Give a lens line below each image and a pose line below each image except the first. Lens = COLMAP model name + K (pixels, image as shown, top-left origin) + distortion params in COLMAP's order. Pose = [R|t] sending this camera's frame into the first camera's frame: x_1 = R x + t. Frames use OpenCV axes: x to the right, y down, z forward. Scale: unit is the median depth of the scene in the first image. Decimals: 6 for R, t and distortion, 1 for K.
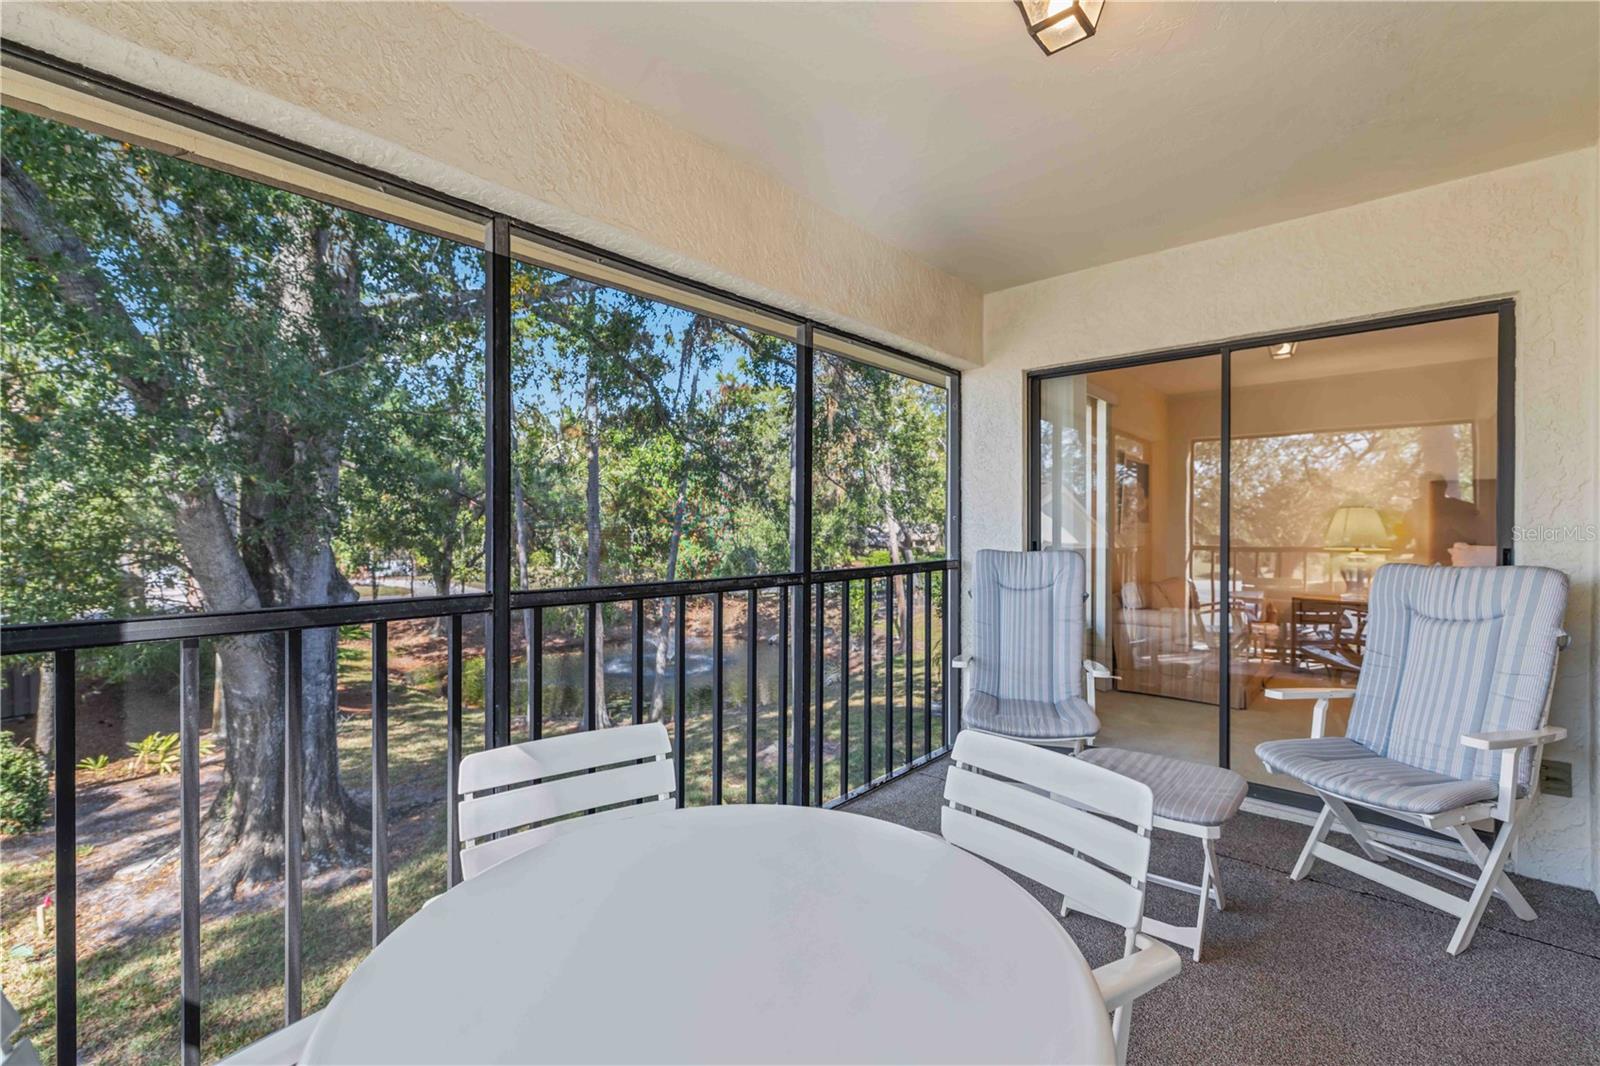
lens RADIAL K [[695.9, 0, 794.0], [0, 695.9, 541.1], [0, 0, 1]] dist [0.001588, 0.002785]
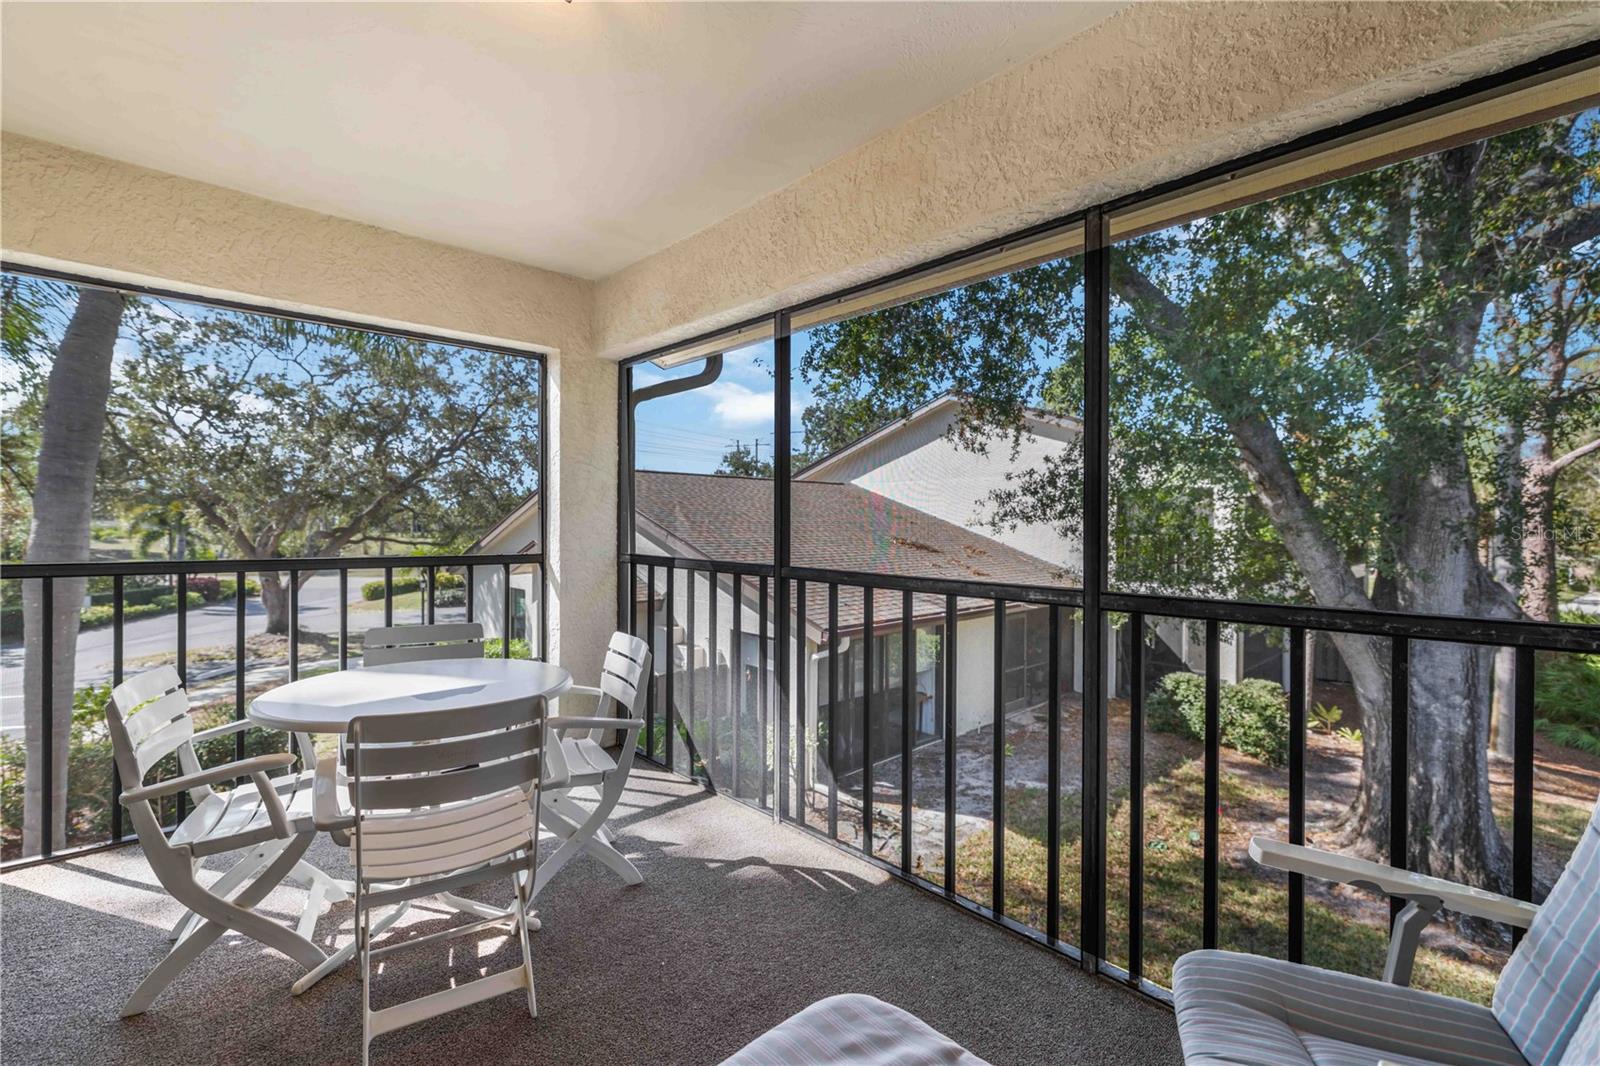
lens RADIAL K [[695.9, 0, 802.5], [0, 695.9, 522.9], [0, 0, 1]] dist [0.001588, 0.002785]
pose [[-0.084930, 0.000117, -0.996387, 0.254408], [-0.022966, 0.999734, 0.002075, -0.004736], [0.996122, 0.023059, -0.084905, 0.285074]]
